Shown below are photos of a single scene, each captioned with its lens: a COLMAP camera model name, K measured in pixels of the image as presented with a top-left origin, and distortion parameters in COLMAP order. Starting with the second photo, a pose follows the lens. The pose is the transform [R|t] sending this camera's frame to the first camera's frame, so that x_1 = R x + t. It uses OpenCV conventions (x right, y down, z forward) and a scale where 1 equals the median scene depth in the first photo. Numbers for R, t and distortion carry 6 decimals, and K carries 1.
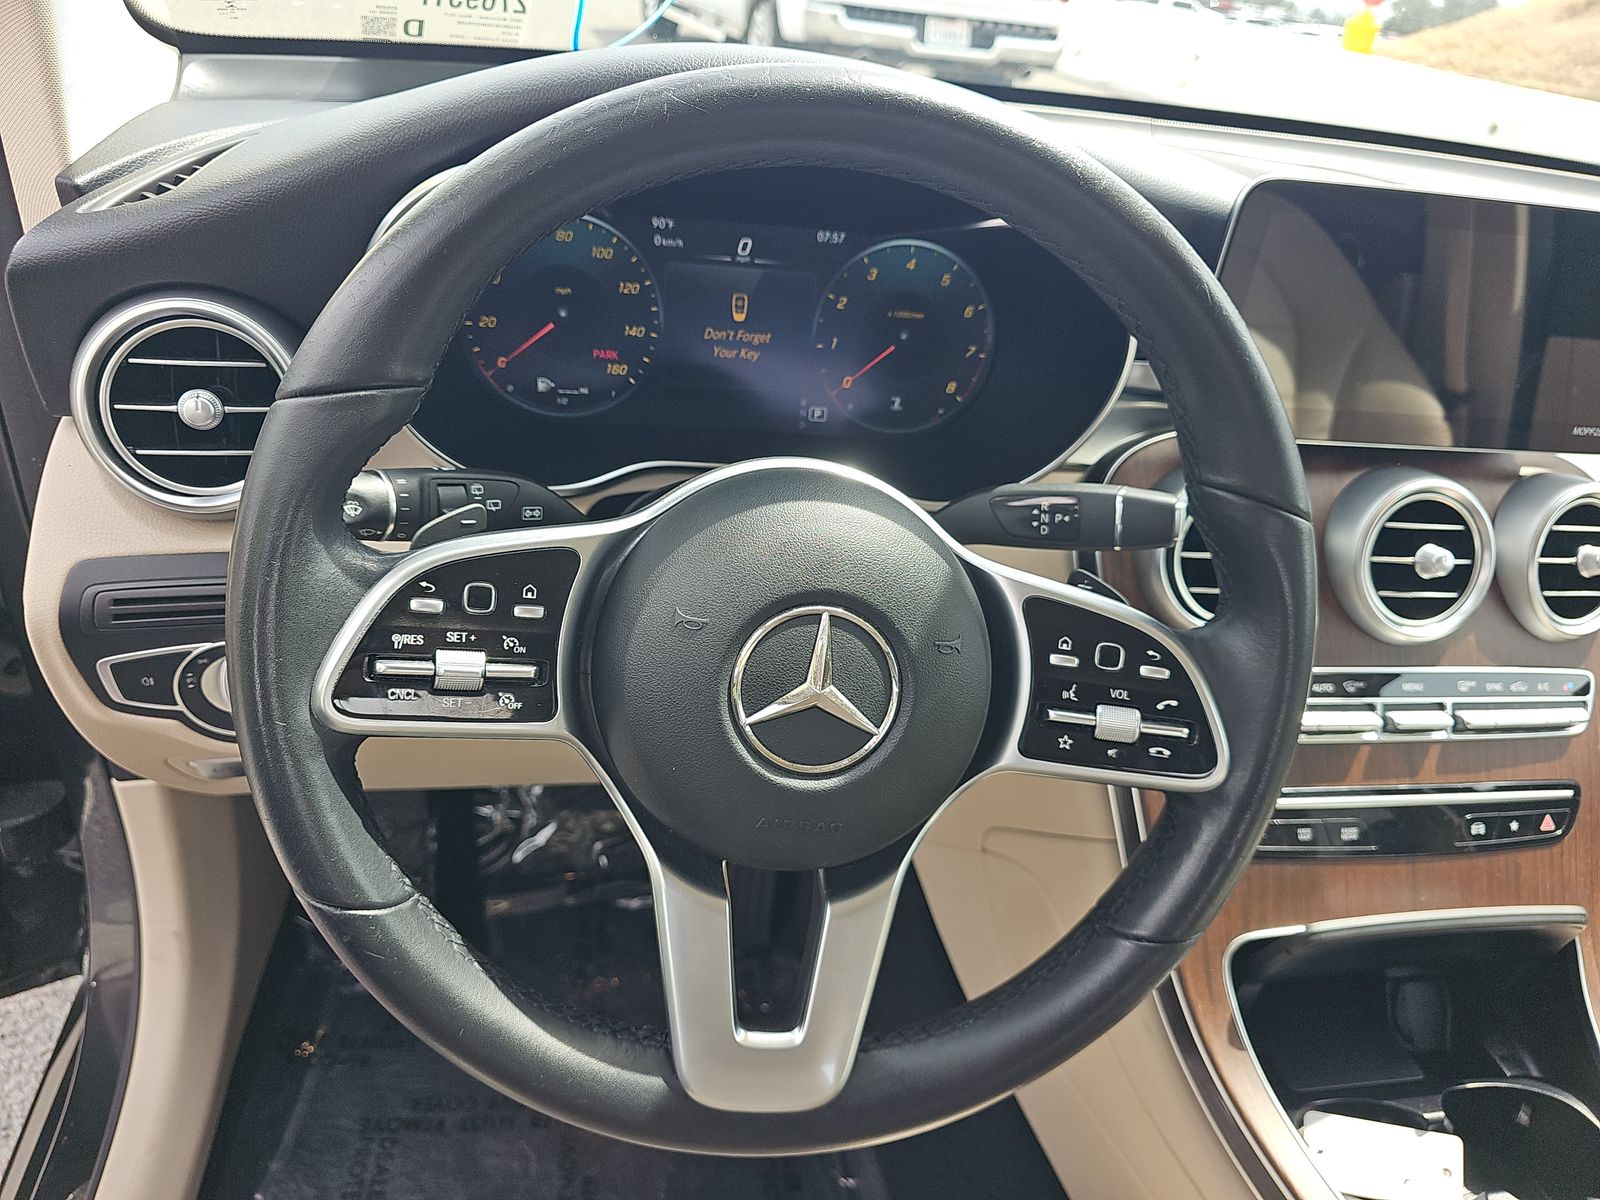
lens RADIAL K [[1060.6, 0, 775.3], [0, 1060.6, 577.8], [0, 0, 1]] dist [0.036868, -0.038648]
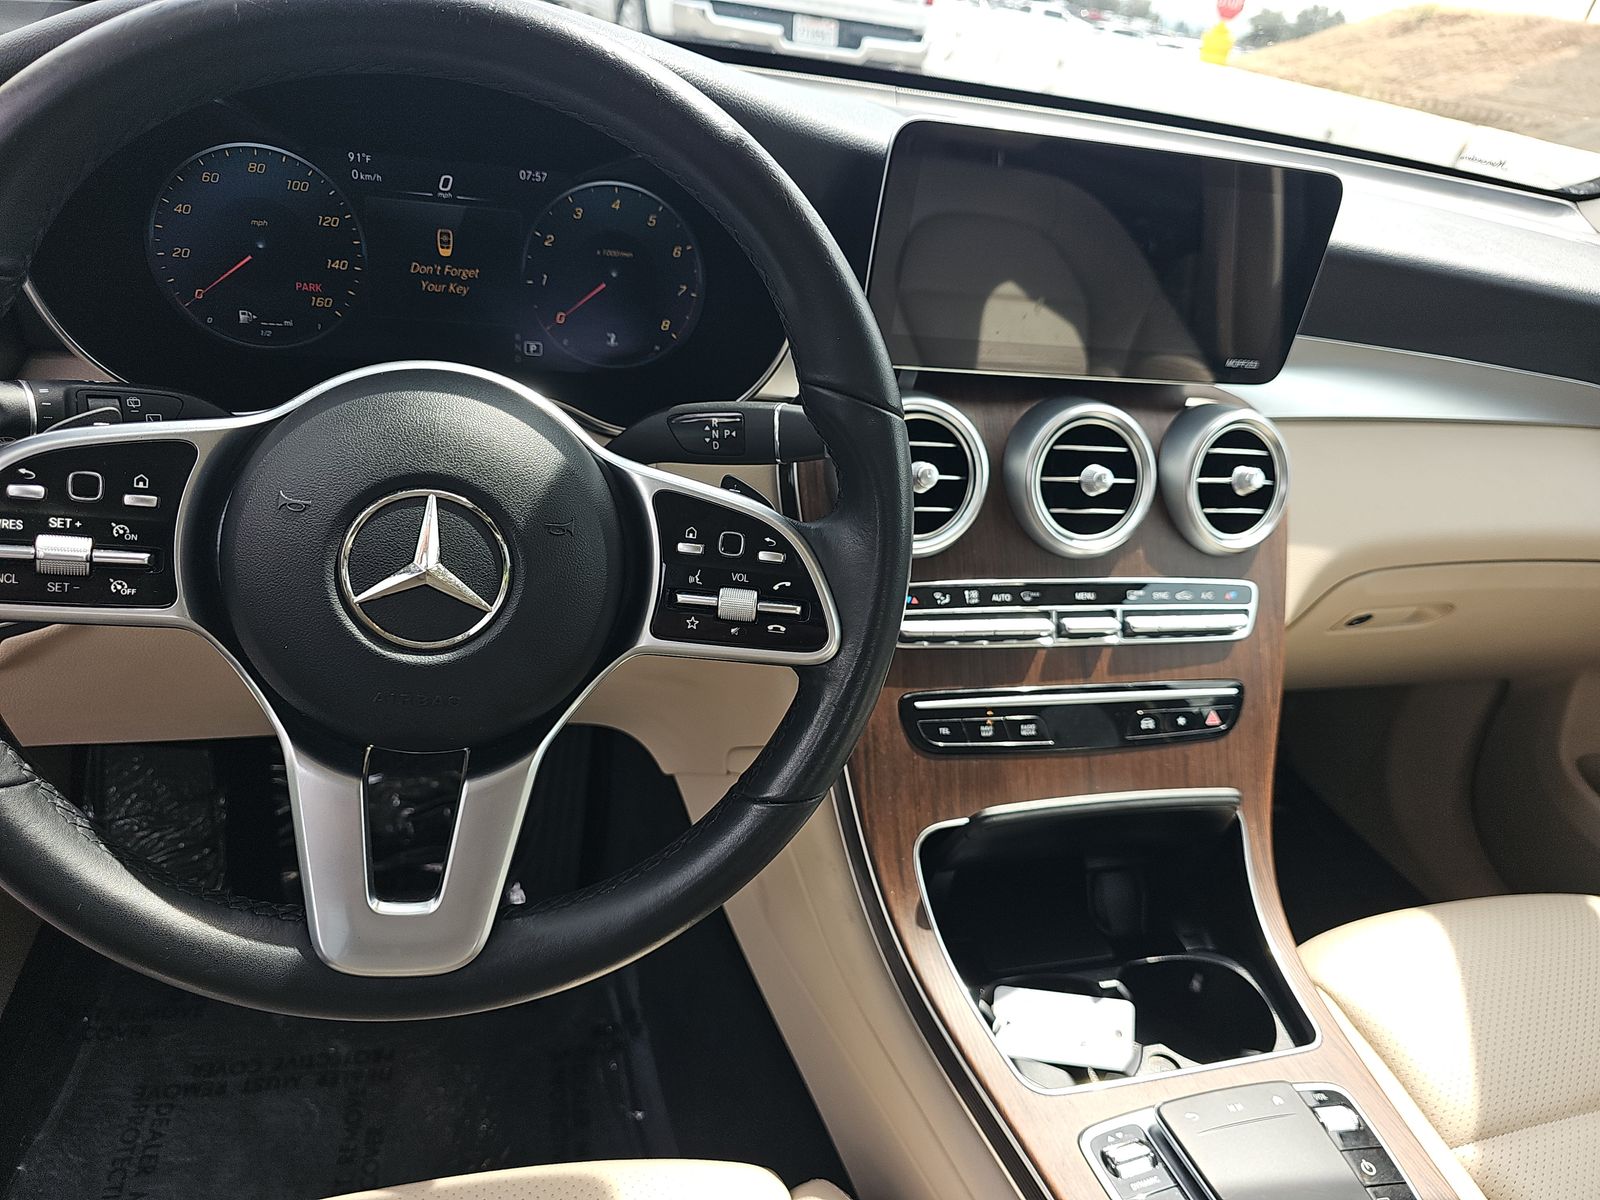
lens RADIAL K [[1060.6, 0, 775.3], [0, 1060.6, 577.8], [0, 0, 1]] dist [0.036868, -0.038648]
pose [[0.995108, -0.023031, 0.096066, 0.179305], [0.023012, 0.999734, 0.001306, 0.076766], [-0.096071, 0.000911, 0.995374, -0.059607]]
